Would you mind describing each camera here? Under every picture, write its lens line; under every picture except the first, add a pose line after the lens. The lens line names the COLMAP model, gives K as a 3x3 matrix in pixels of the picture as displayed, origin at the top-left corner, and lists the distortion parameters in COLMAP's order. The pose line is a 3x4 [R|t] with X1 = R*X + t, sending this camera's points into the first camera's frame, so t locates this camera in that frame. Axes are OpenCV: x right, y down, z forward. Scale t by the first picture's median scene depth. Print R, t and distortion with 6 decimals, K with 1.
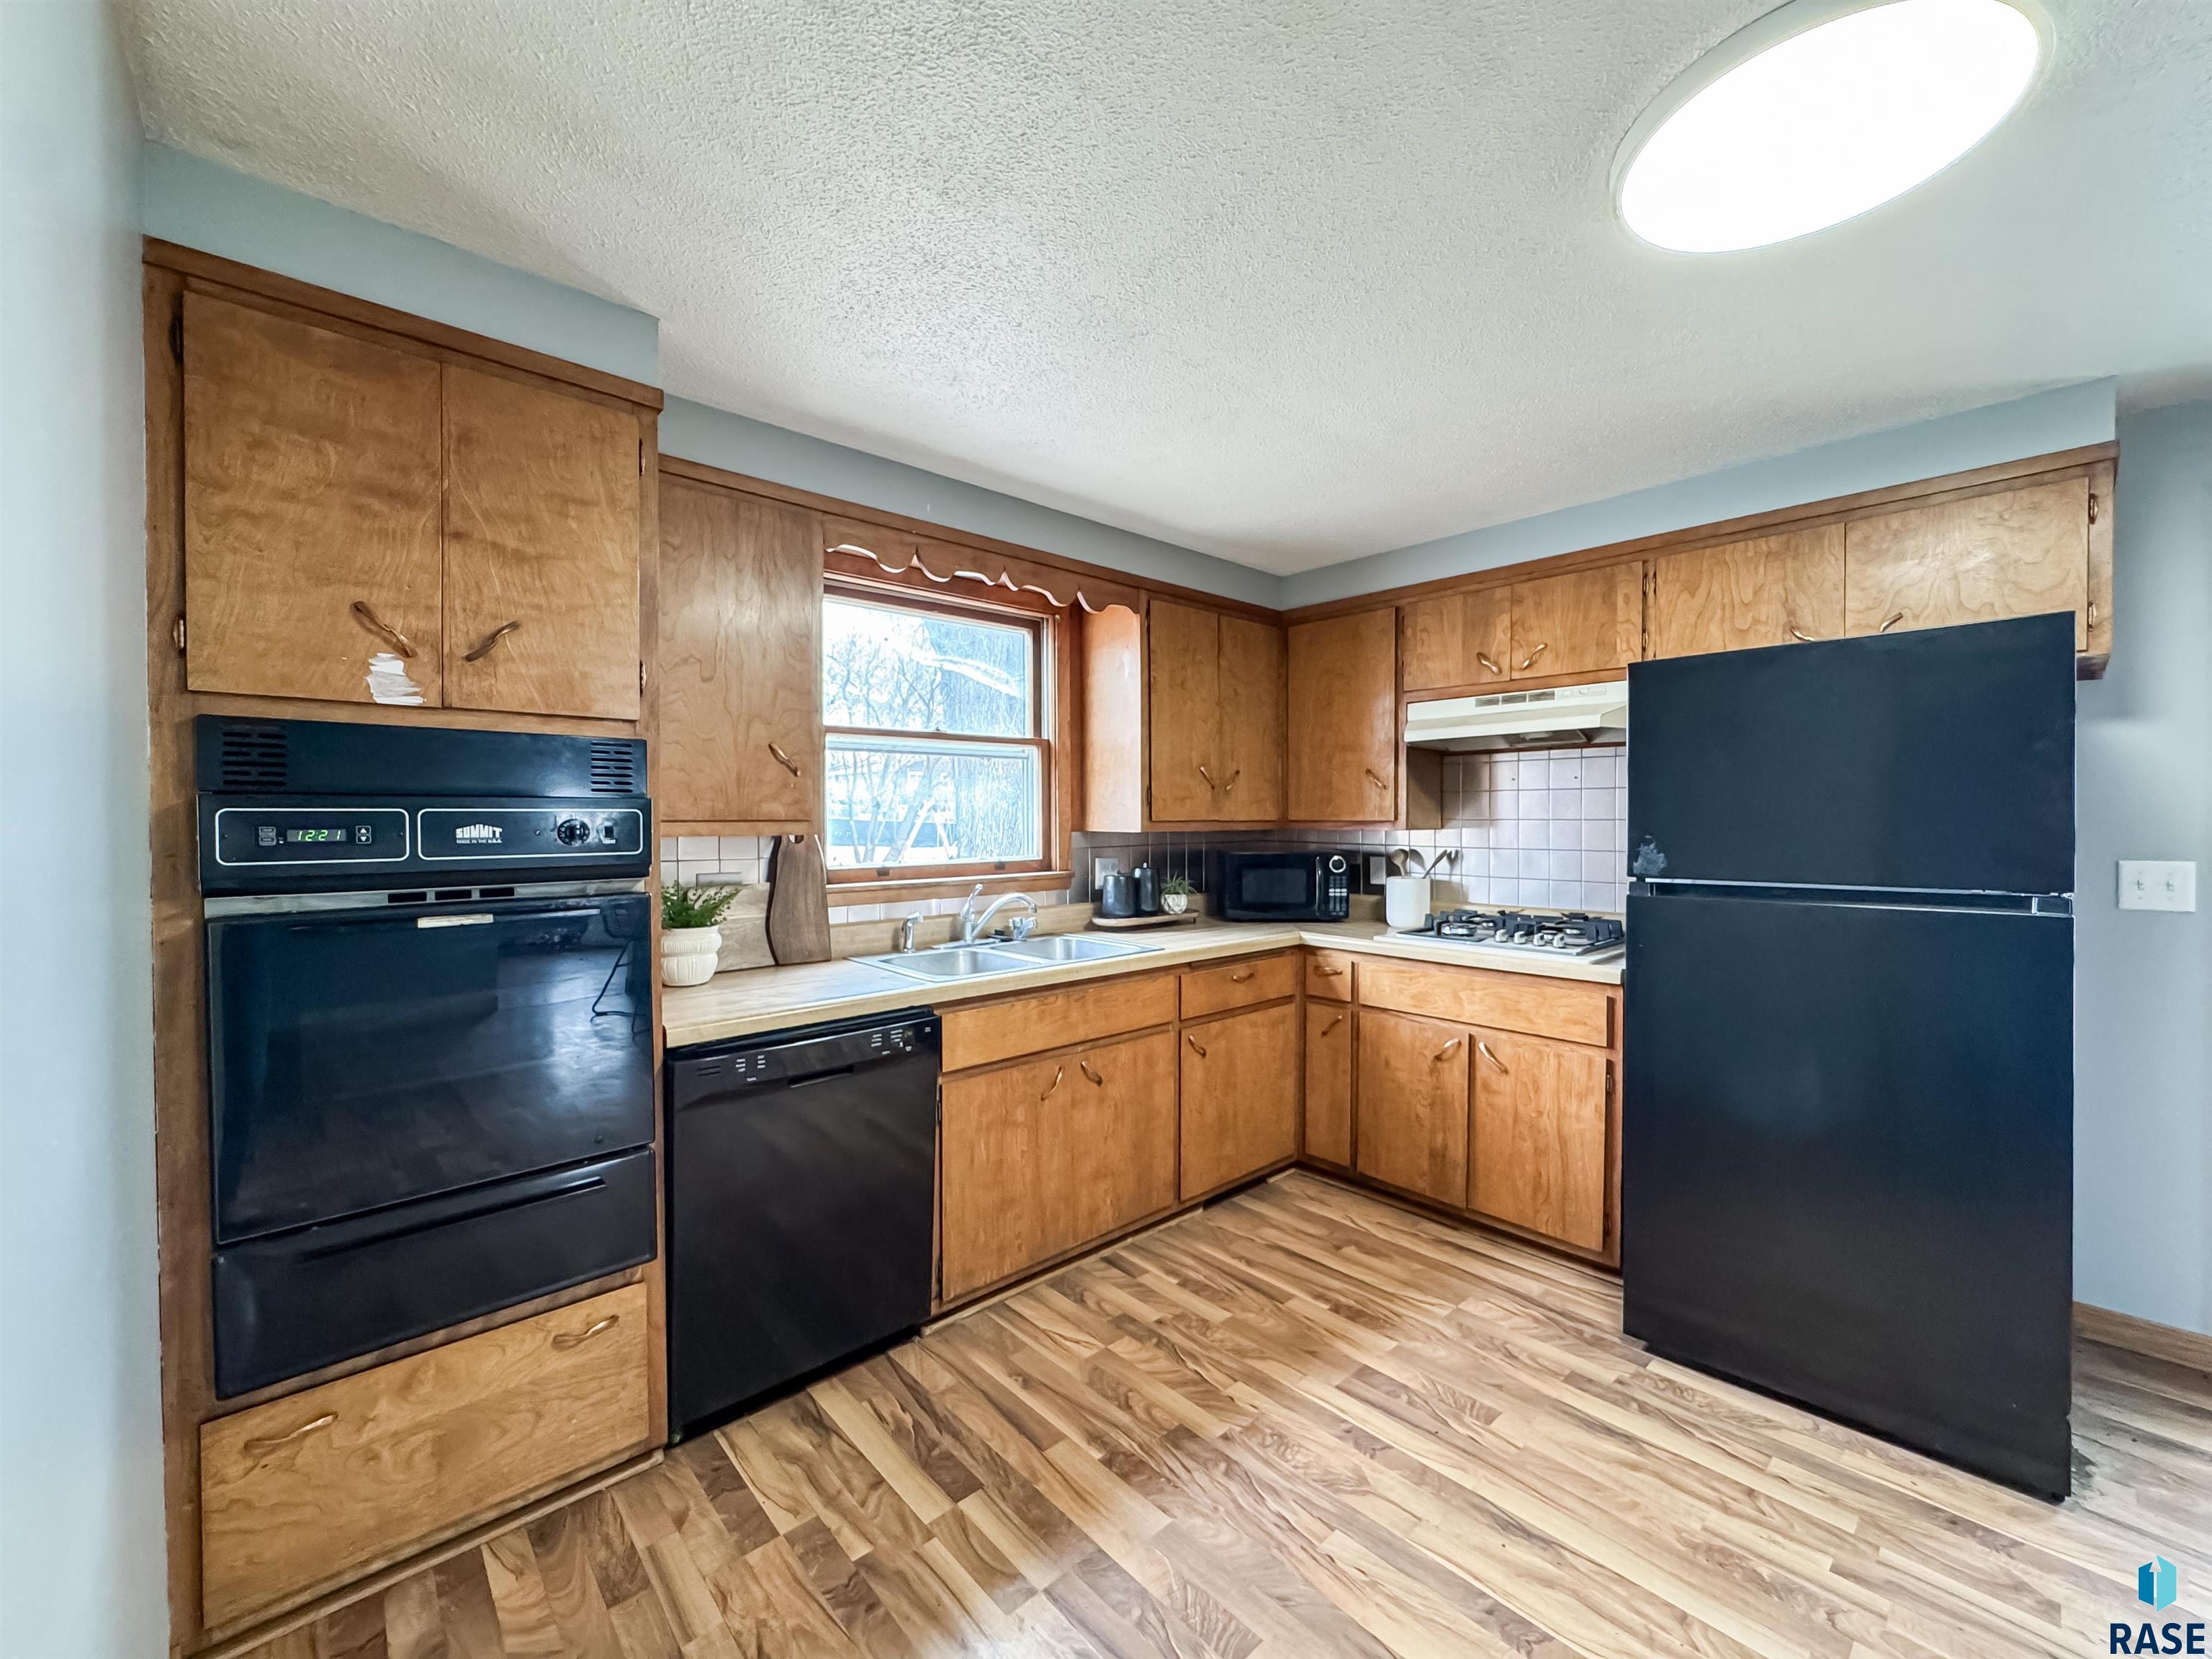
lens RADIAL K [[894.6, 0, 1115.5], [0, 894.6, 829.8], [0, 0, 1]] dist [-0.003493, -0.000417]
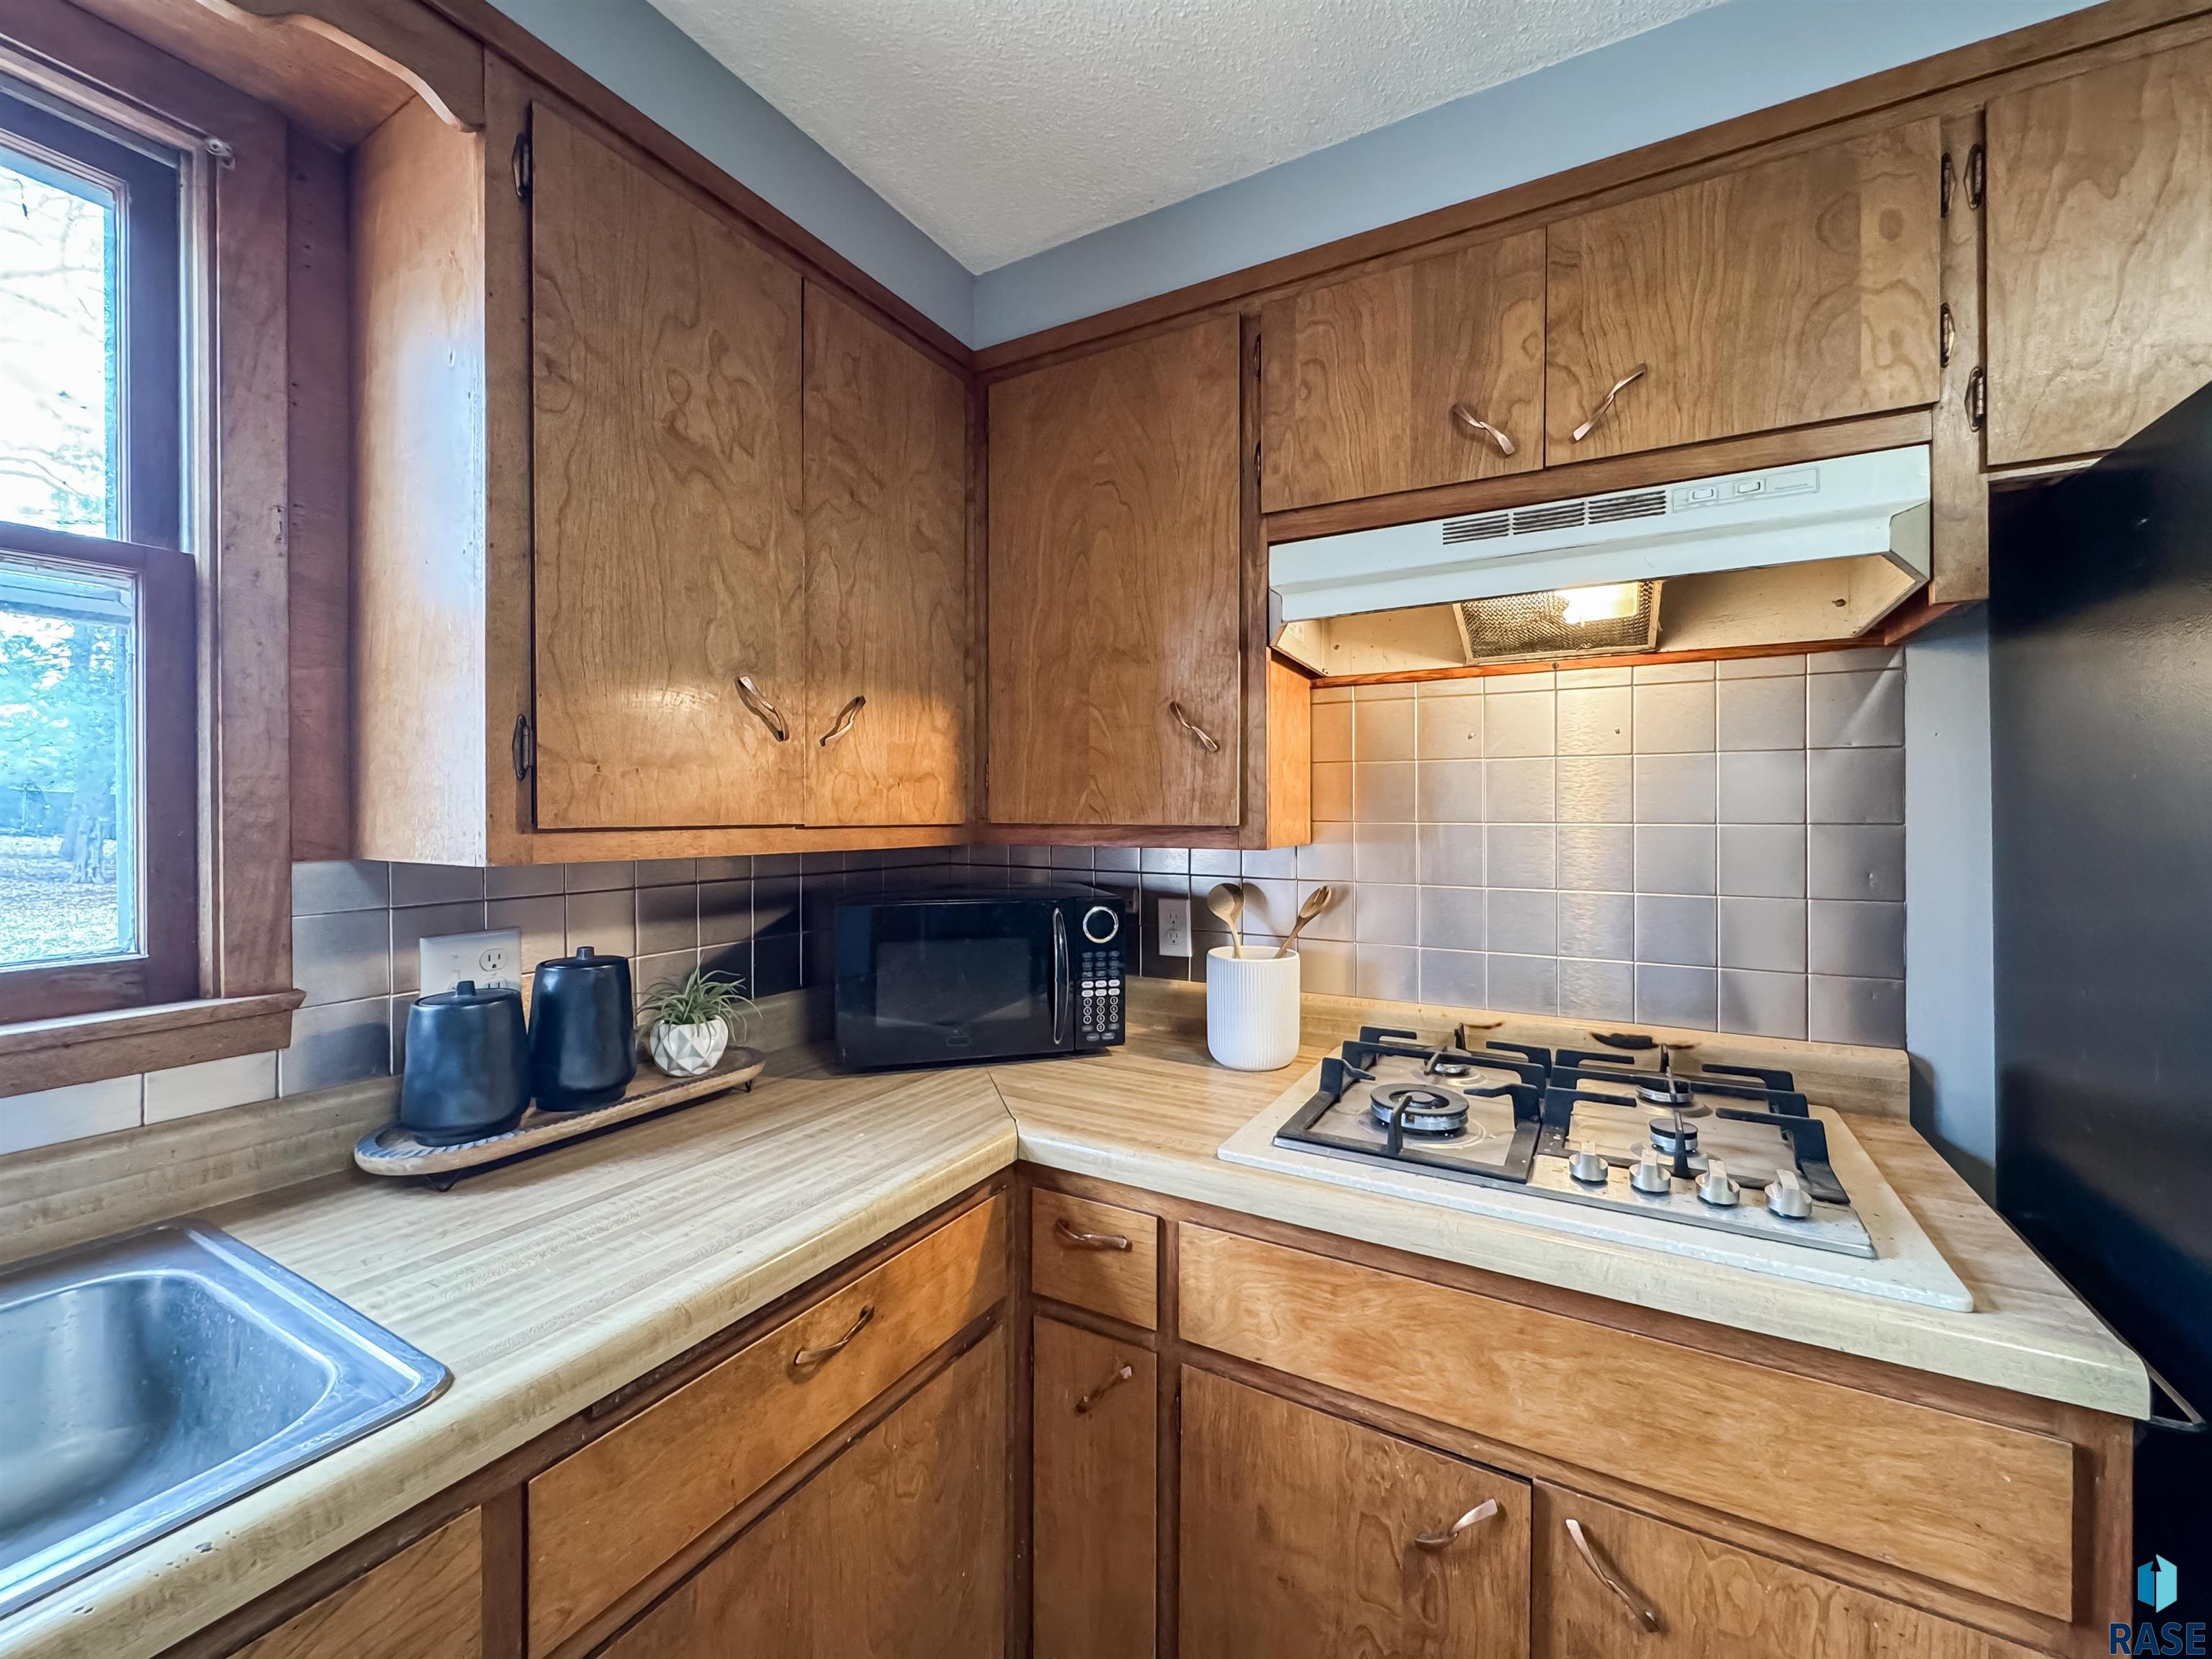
lens RADIAL K [[894.6, 0, 1081.0], [0, 894.6, 811.8], [0, 0, 1]] dist [-0.003493, -0.000417]
pose [[0.960811, 0.002261, 0.277194, 0.145096], [0.002481, 0.999857, -0.016753, -0.011539], [-0.277192, 0.016784, 0.960668, 0.714509]]
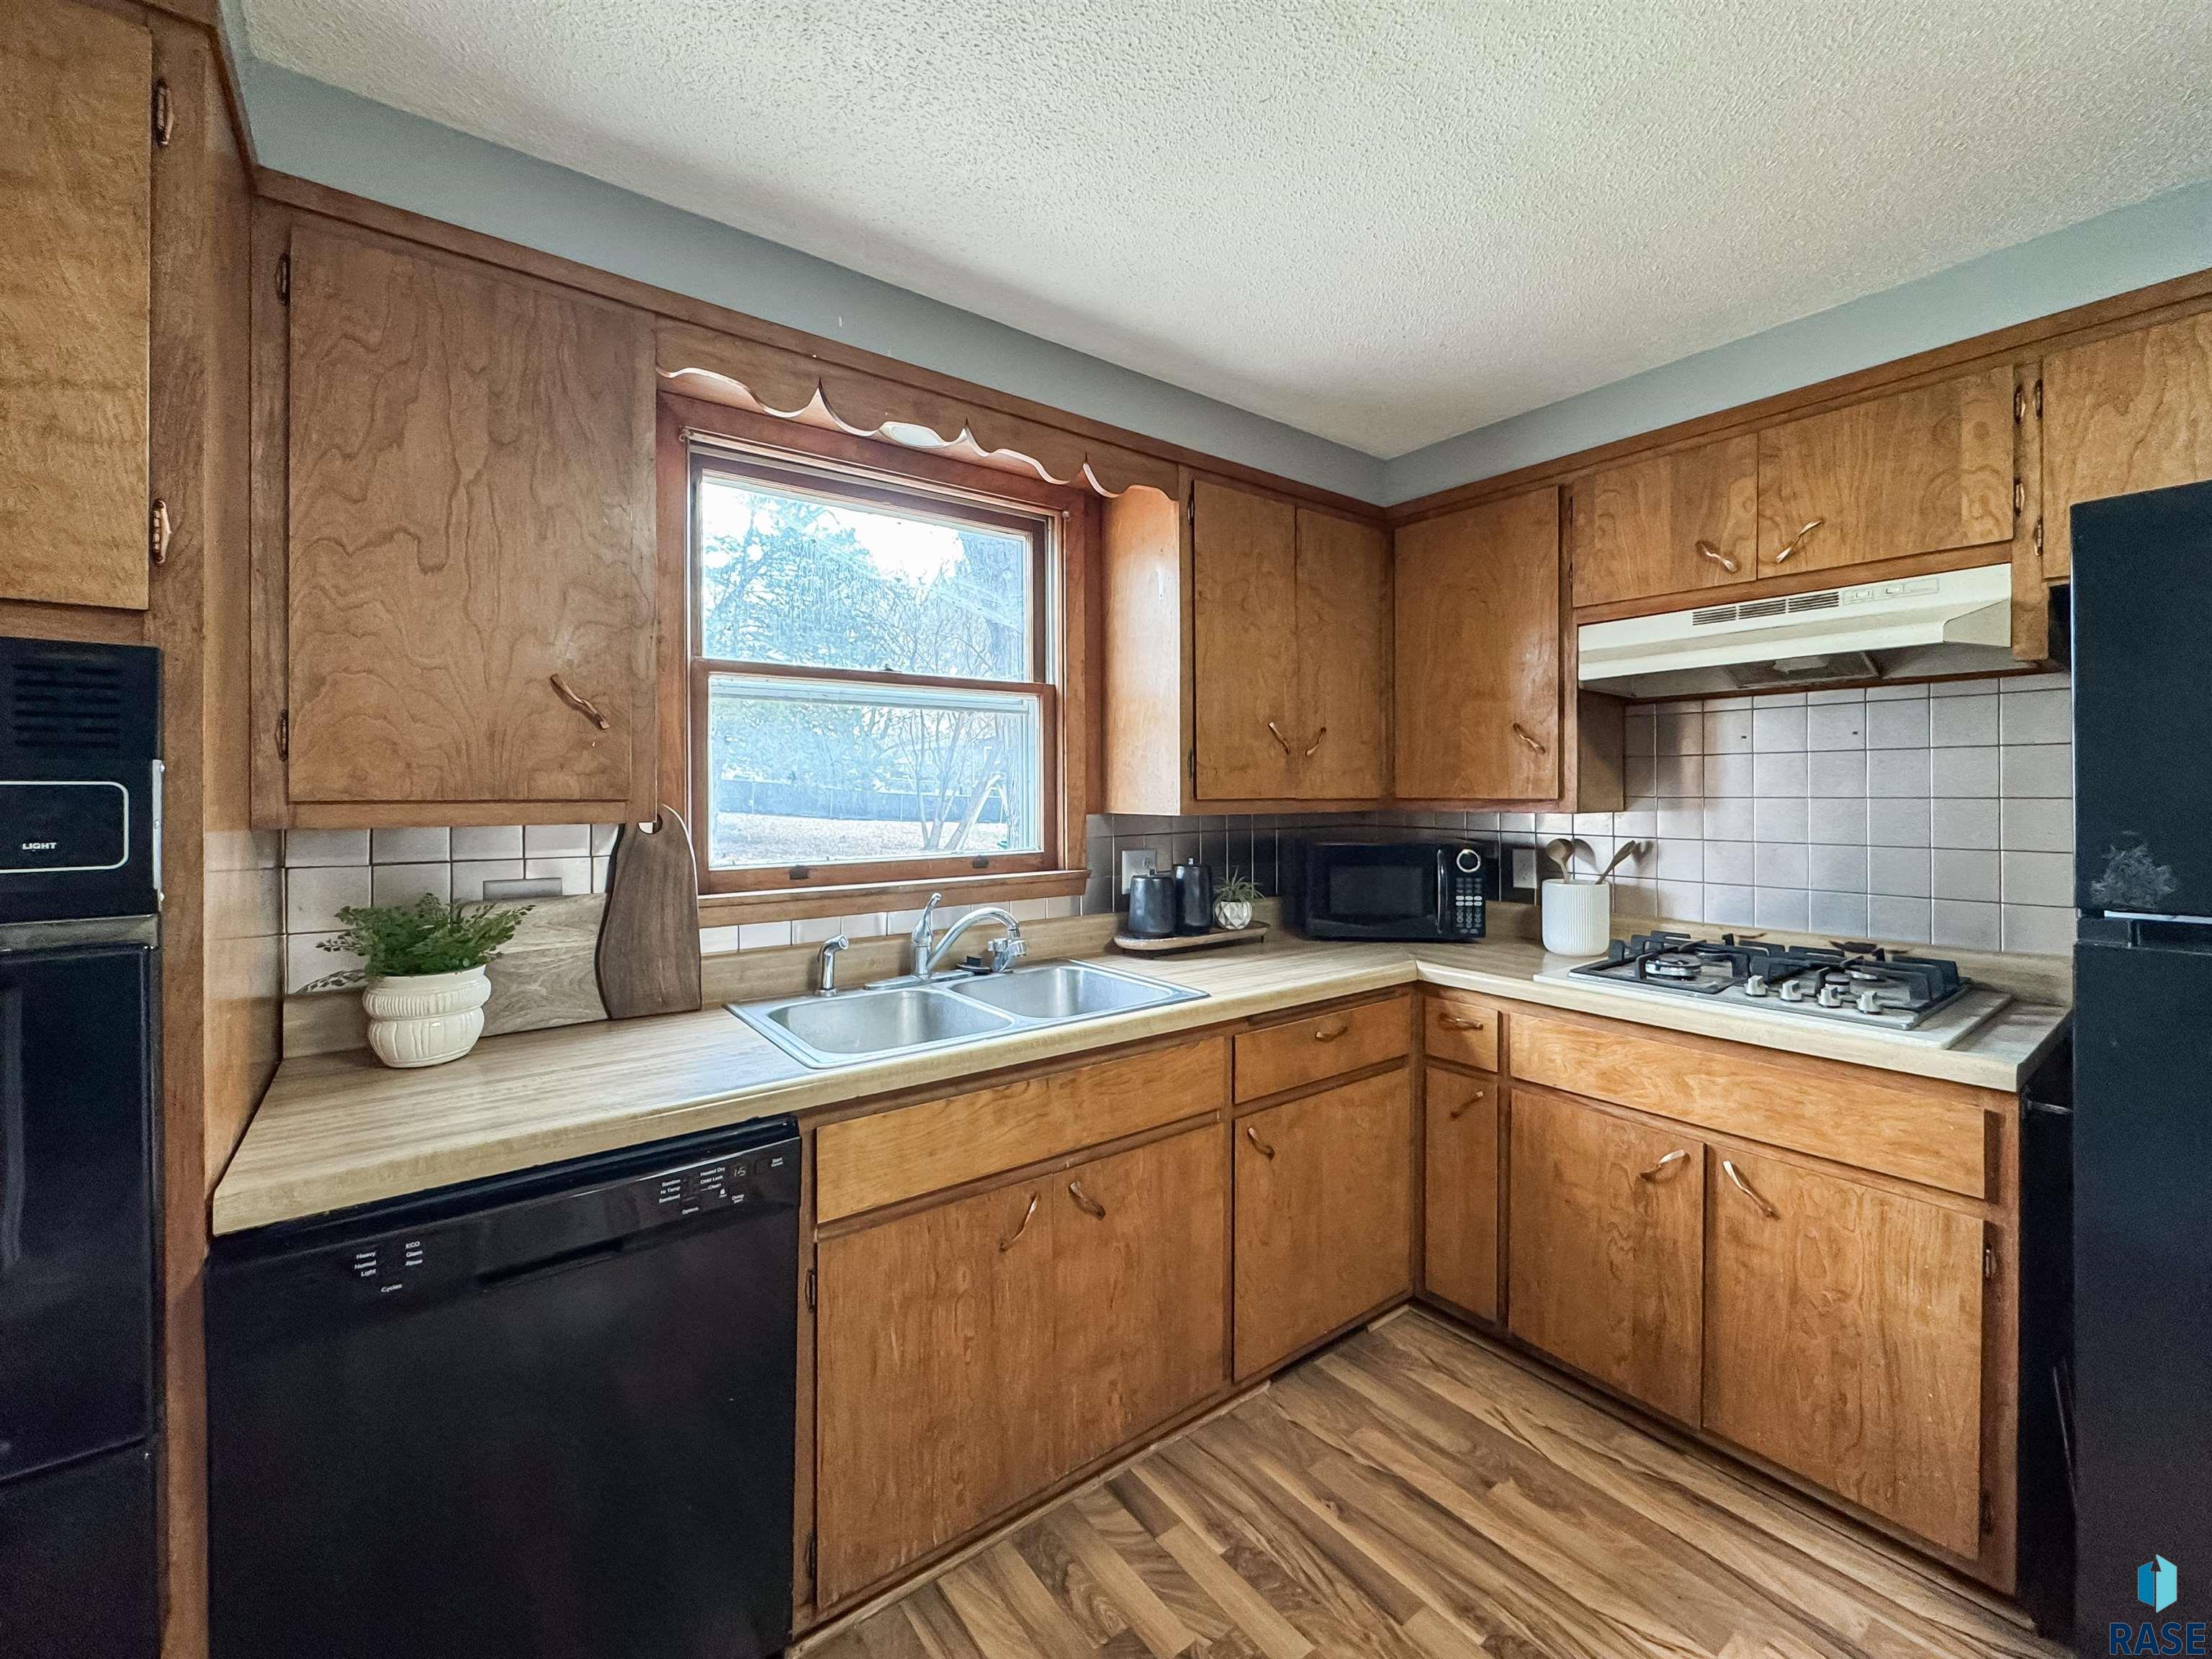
lens RADIAL K [[894.6, 0, 1108.6], [0, 894.6, 794.9], [0, 0, 1]] dist [-0.003493, -0.000417]
pose [[0.994864, 0.000071, -0.101217, 0.046804], [-0.001252, 0.999932, -0.011609, -0.005853], [0.101209, 0.011676, 0.994797, 0.333569]]
